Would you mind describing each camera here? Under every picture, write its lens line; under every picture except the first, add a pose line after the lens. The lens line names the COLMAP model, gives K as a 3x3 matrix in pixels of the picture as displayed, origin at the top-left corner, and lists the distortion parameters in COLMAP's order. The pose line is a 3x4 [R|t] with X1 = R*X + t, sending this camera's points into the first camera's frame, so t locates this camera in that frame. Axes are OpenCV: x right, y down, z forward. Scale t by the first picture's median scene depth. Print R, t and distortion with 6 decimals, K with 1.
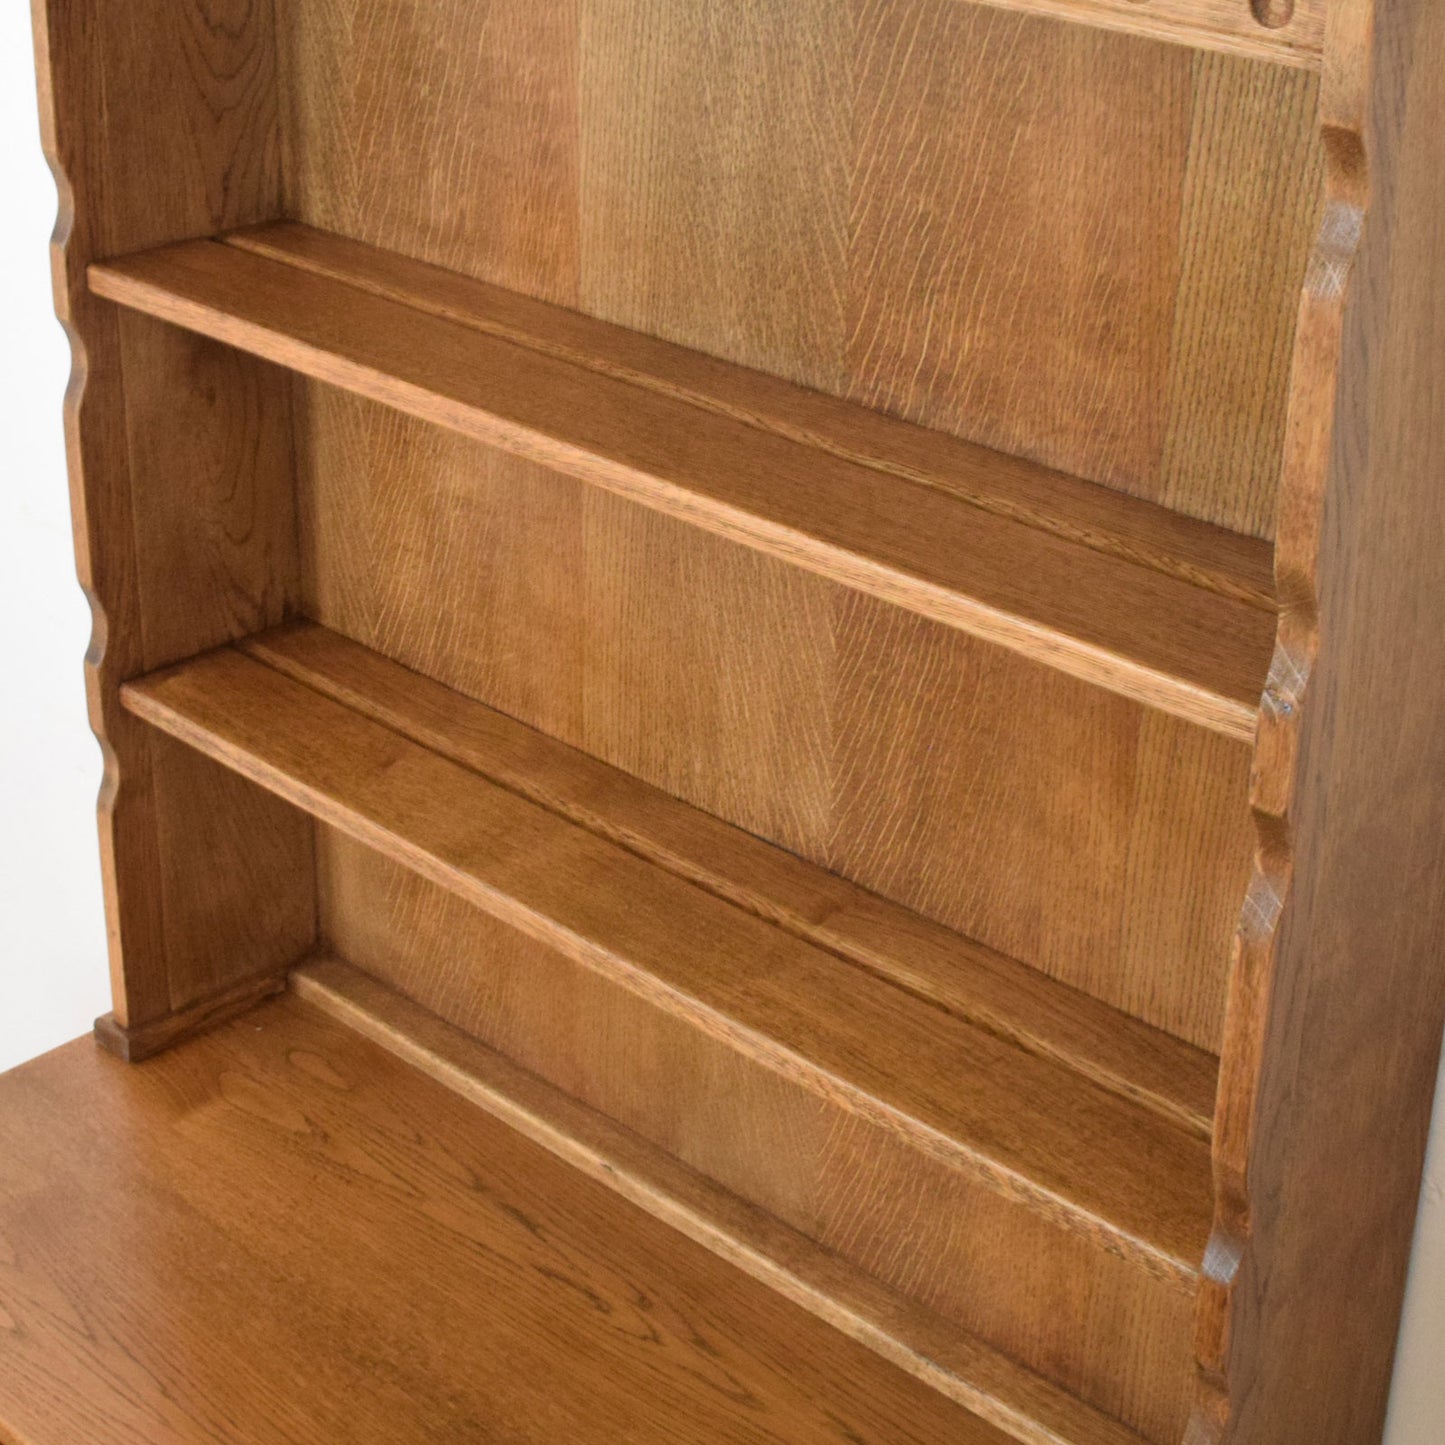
lens RADIAL K [[2671.2, 0, 662.6], [0, 2671.2, 557.7], [0, 0, 1]] dist [-0.087153, 0.000000]
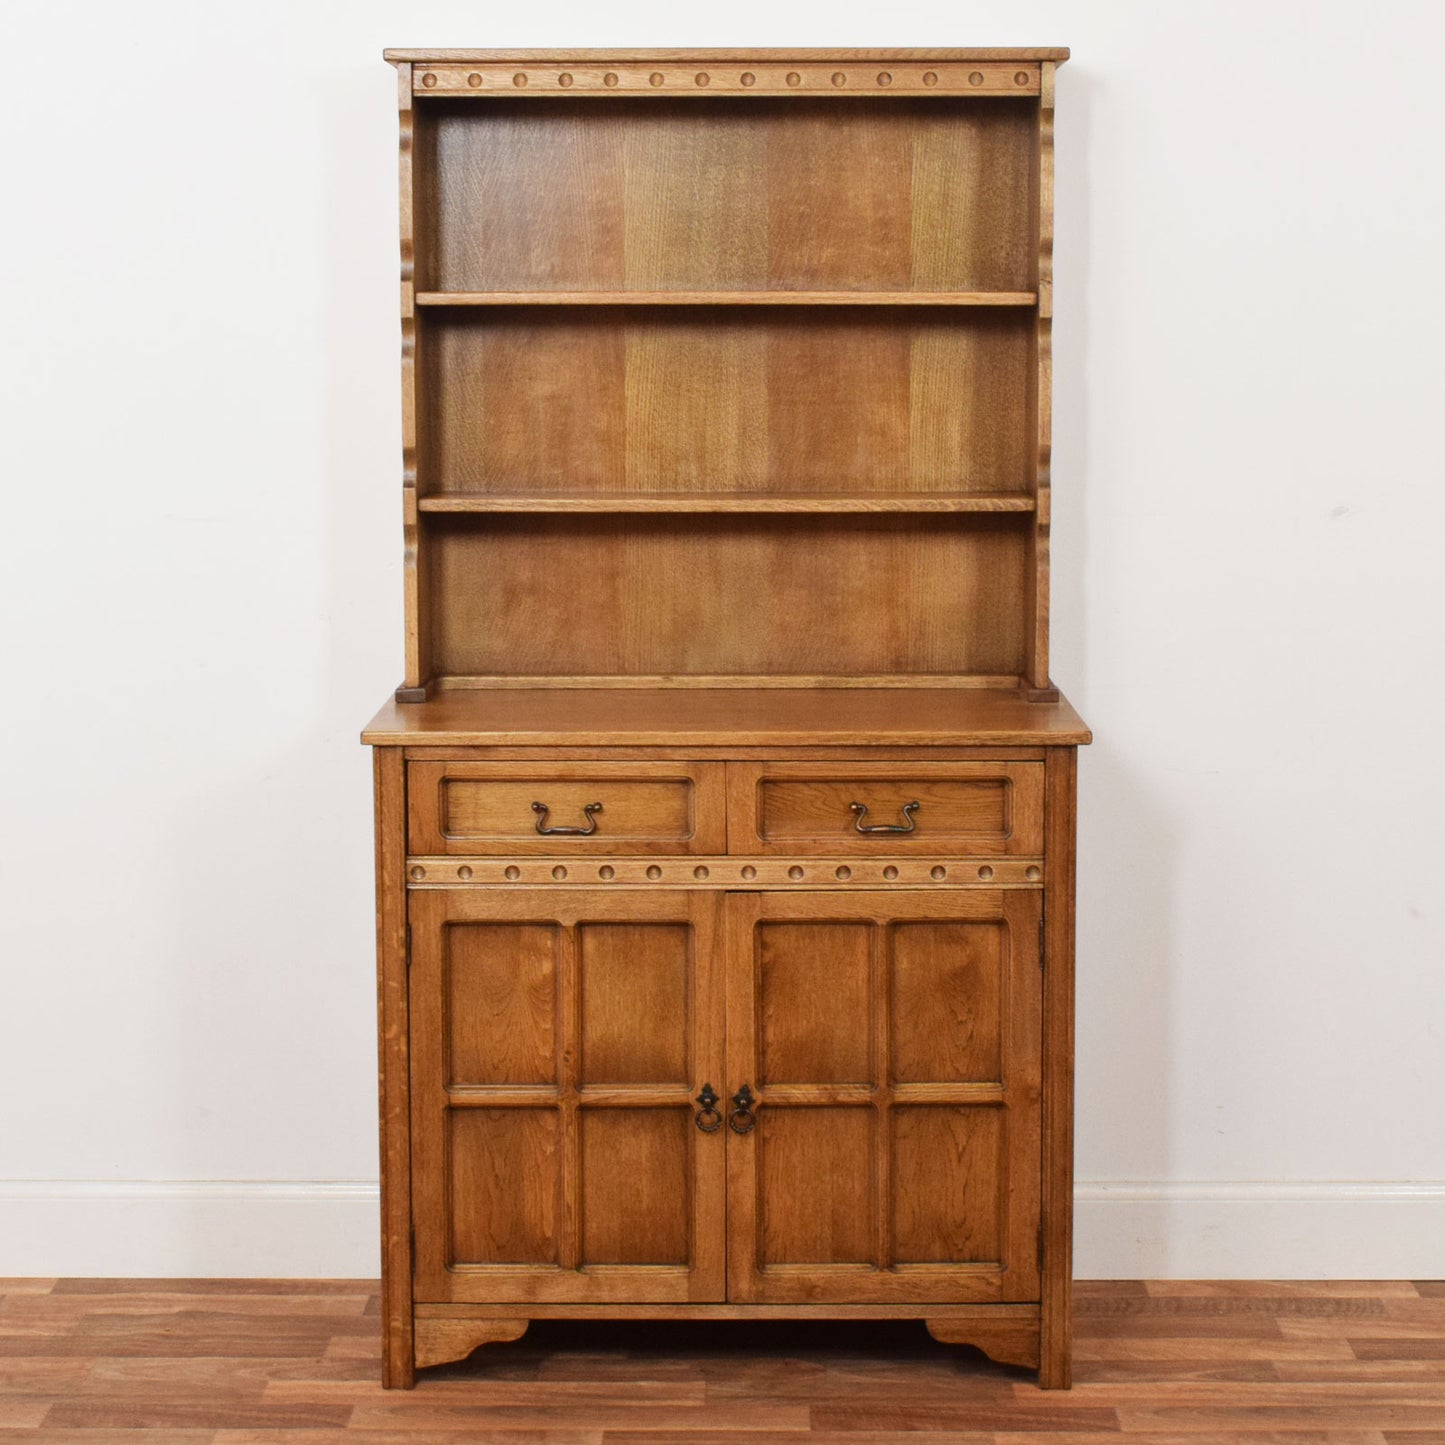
lens RADIAL K [[2934.4, 0, 669.5], [0, 2934.4, 662.1], [0, 0, 1]] dist [-0.006026, 0.000000]
pose [[0.722415, -0.088680, 0.685750, -1.822188], [0.279142, 0.944739, -0.171895, 0.682929], [-0.632611, 0.315601, 0.707248, -0.803961]]
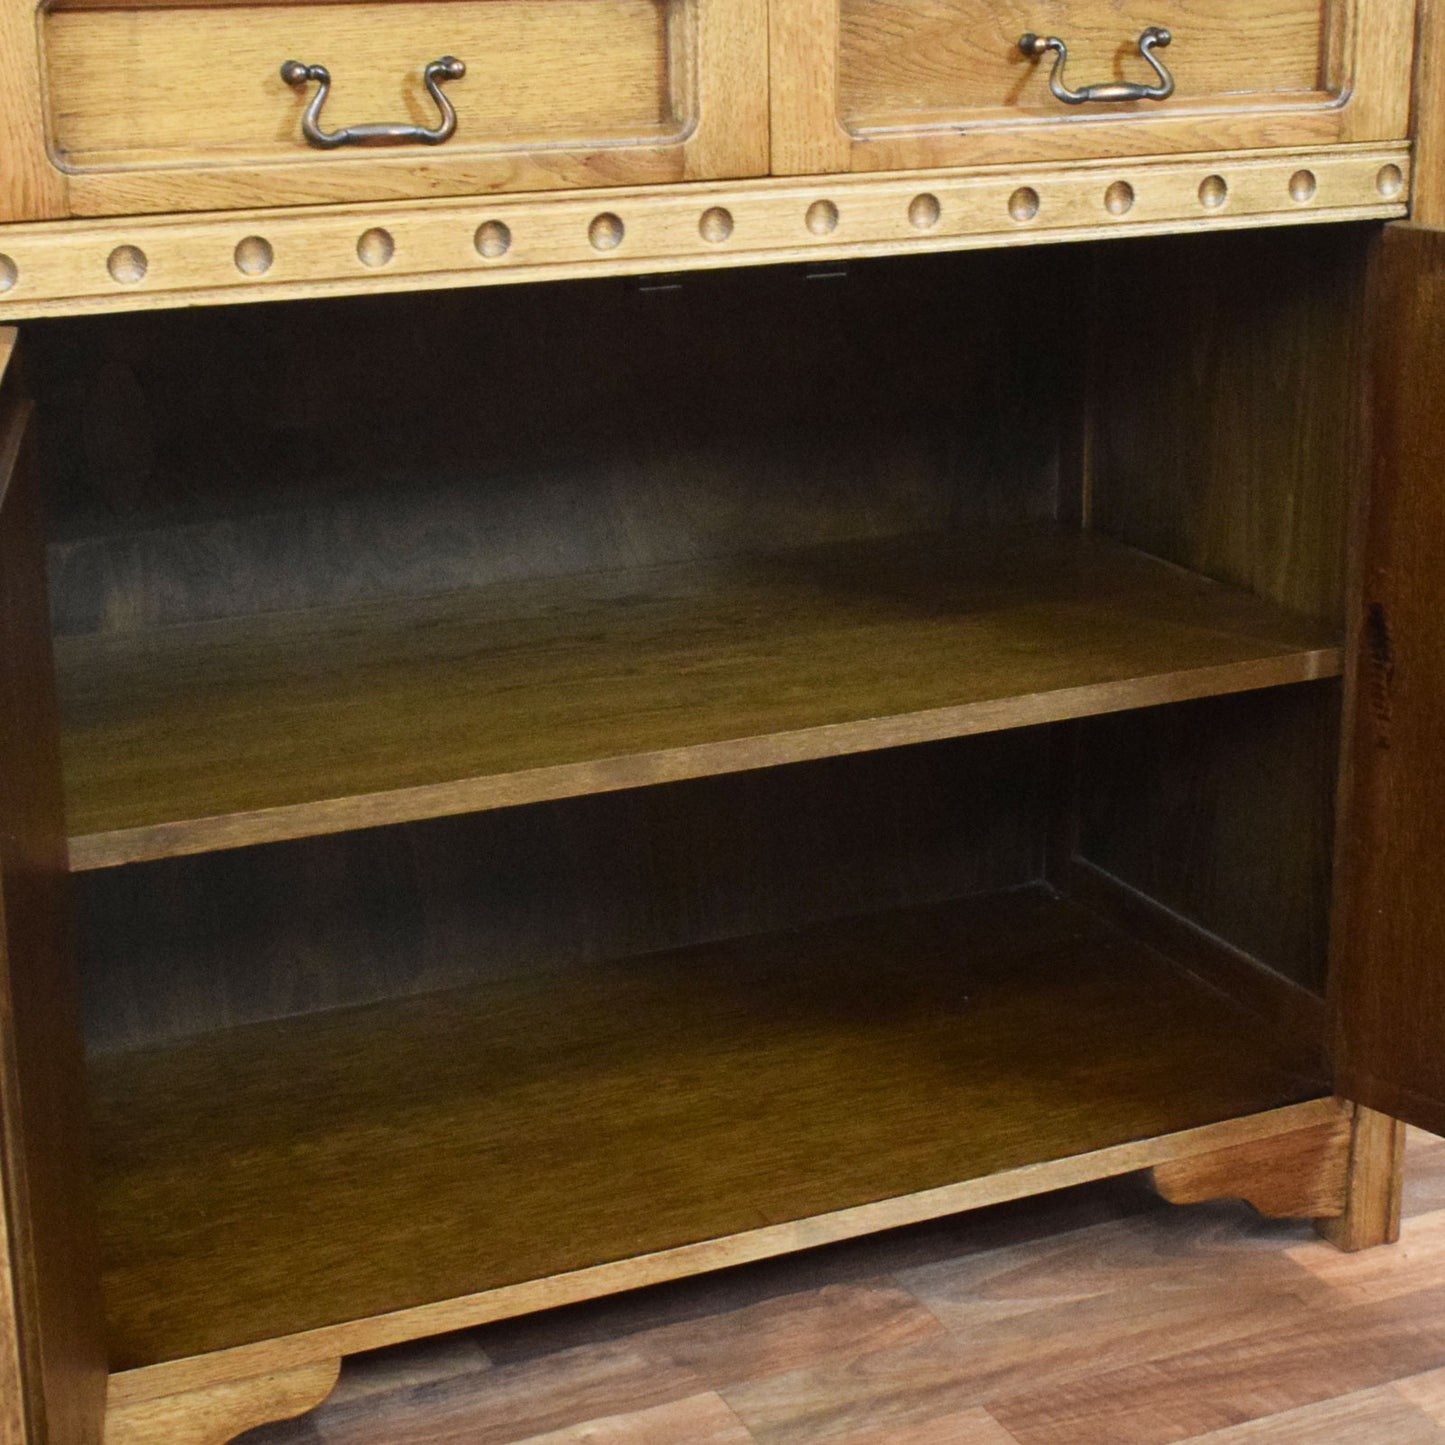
lens RADIAL K [[2934.4, 0, 793.8], [0, 2934.4, 750.6], [0, 0, 1]] dist [-0.006026, 0.000000]
pose [[0.319884, -0.290748, 0.901743, -1.076474], [0.376543, 0.912372, 0.160600, 0.452065], [-0.869419, 0.288171, 0.401332, 0.577464]]
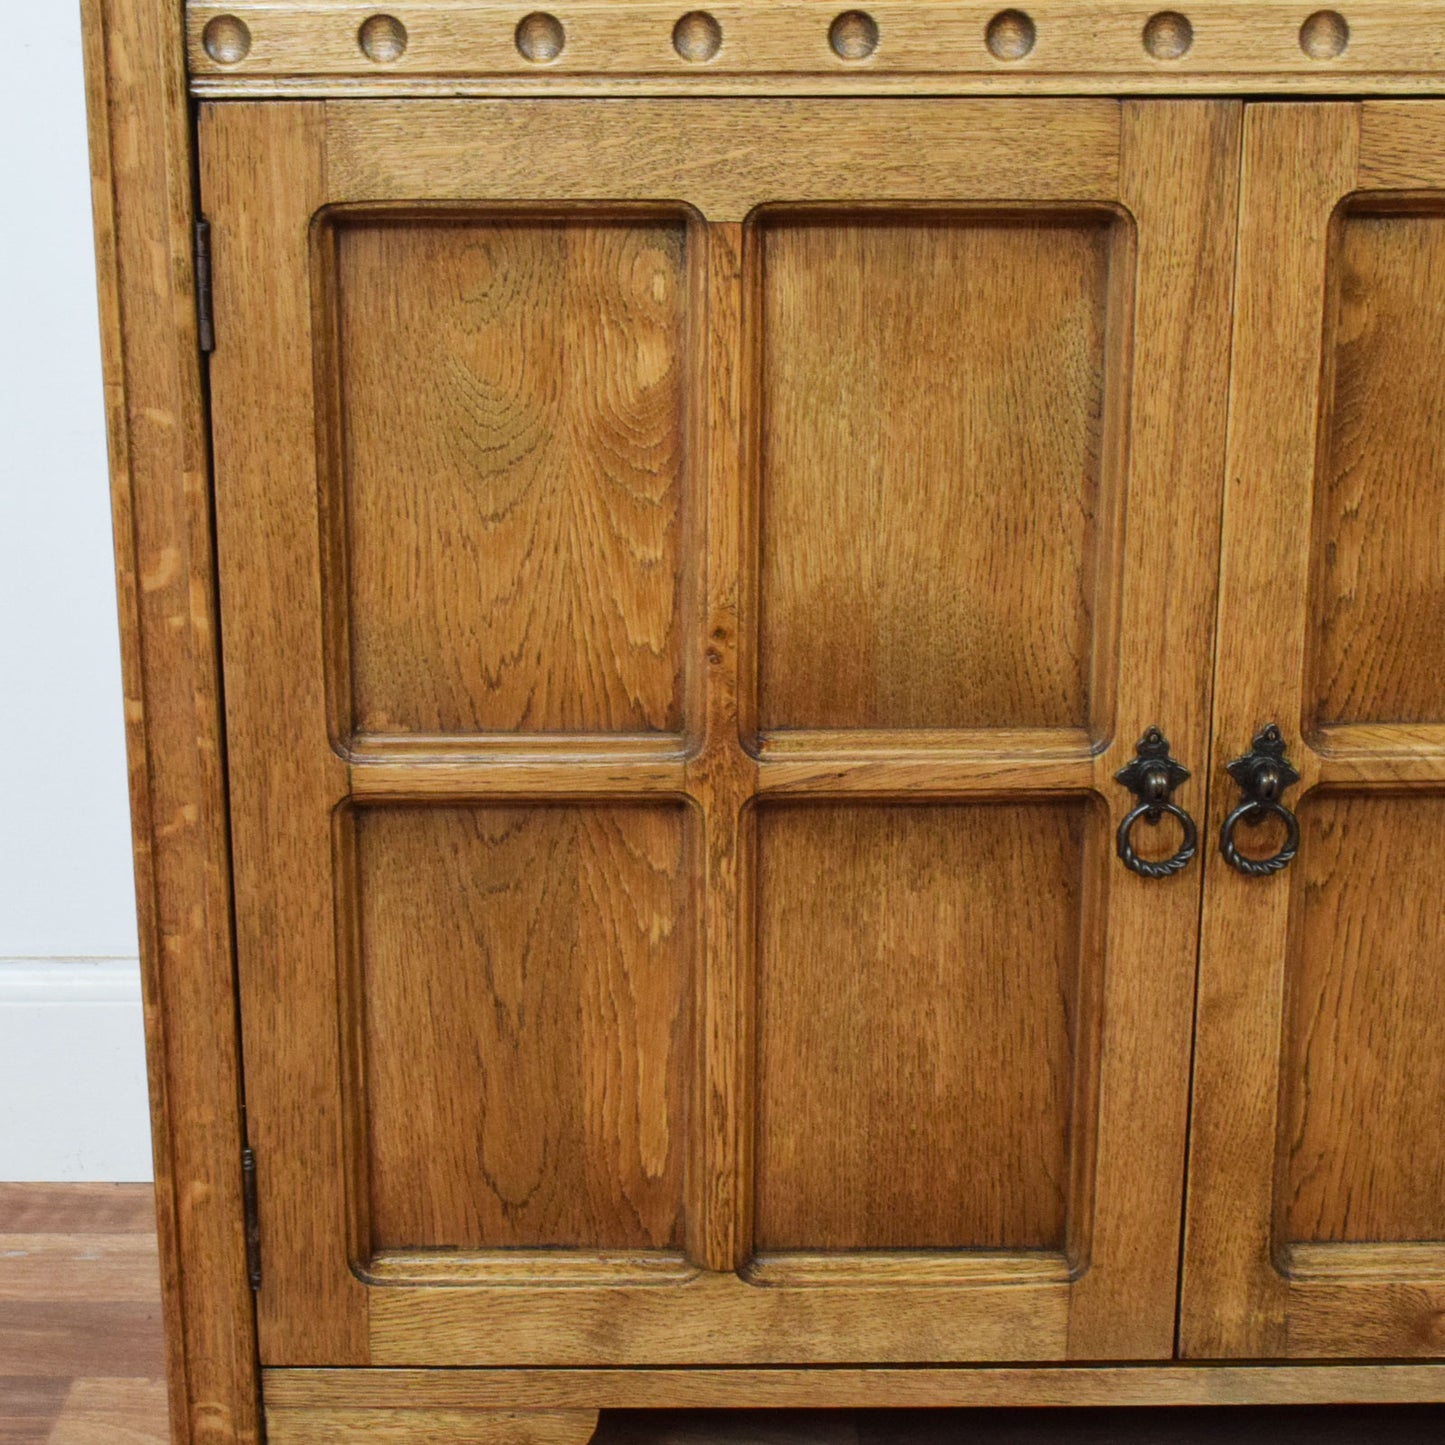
lens RADIAL K [[2530.8, 0, 701.4], [0, 2530.8, 720.6], [0, 0, 1]] dist [-0.015976, 0.000000]
pose [[0.704792, -0.191559, 0.683062, -0.708999], [0.284273, 0.958430, -0.024532, 0.584336], [-0.649967, 0.211466, 0.729949, 0.590418]]
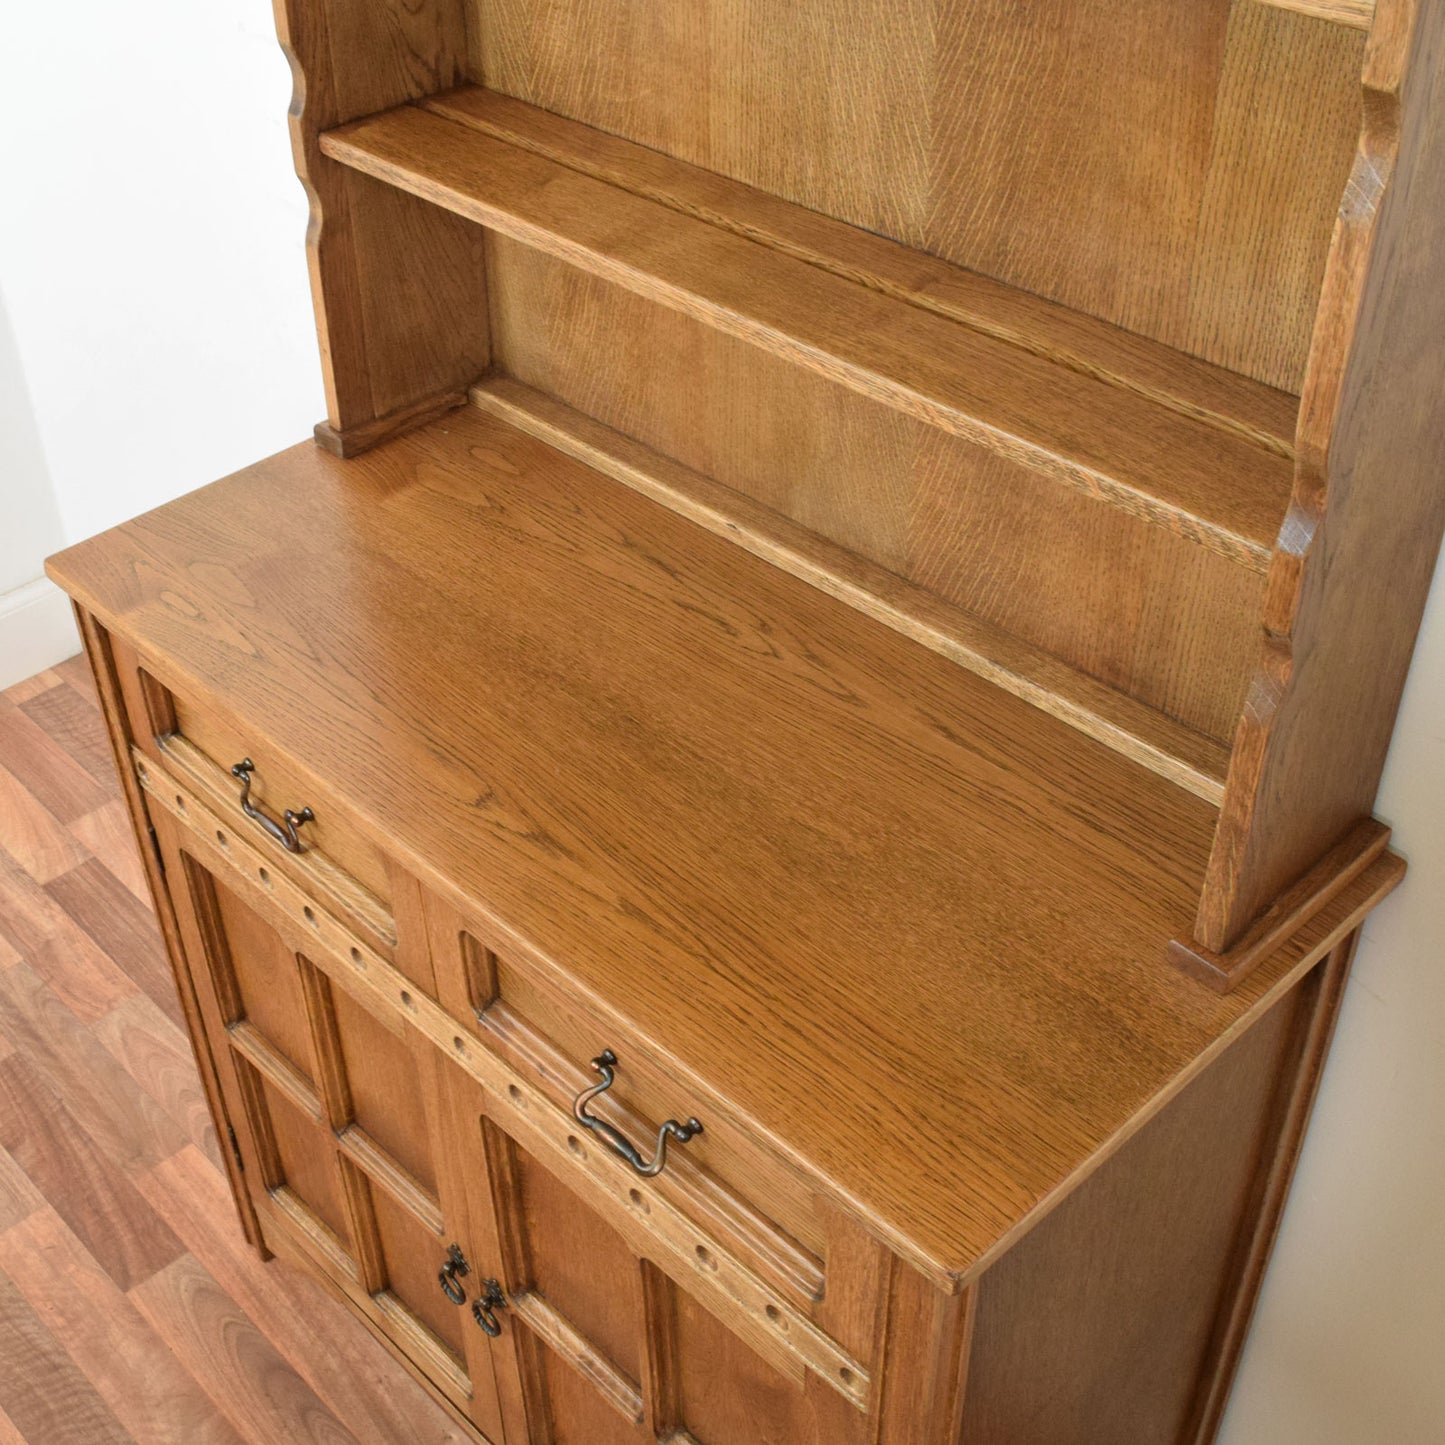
lens RADIAL K [[1888.4, 0, 631.8], [0, 1888.4, 690.1], [0, 0, 1]] dist [-0.082779, 0.000000]
pose [[0.998285, -0.004791, -0.058343, -0.017594], [0.018837, 0.969925, 0.242672, 0.096602], [0.055426, -0.243355, 0.968352, 0.147142]]
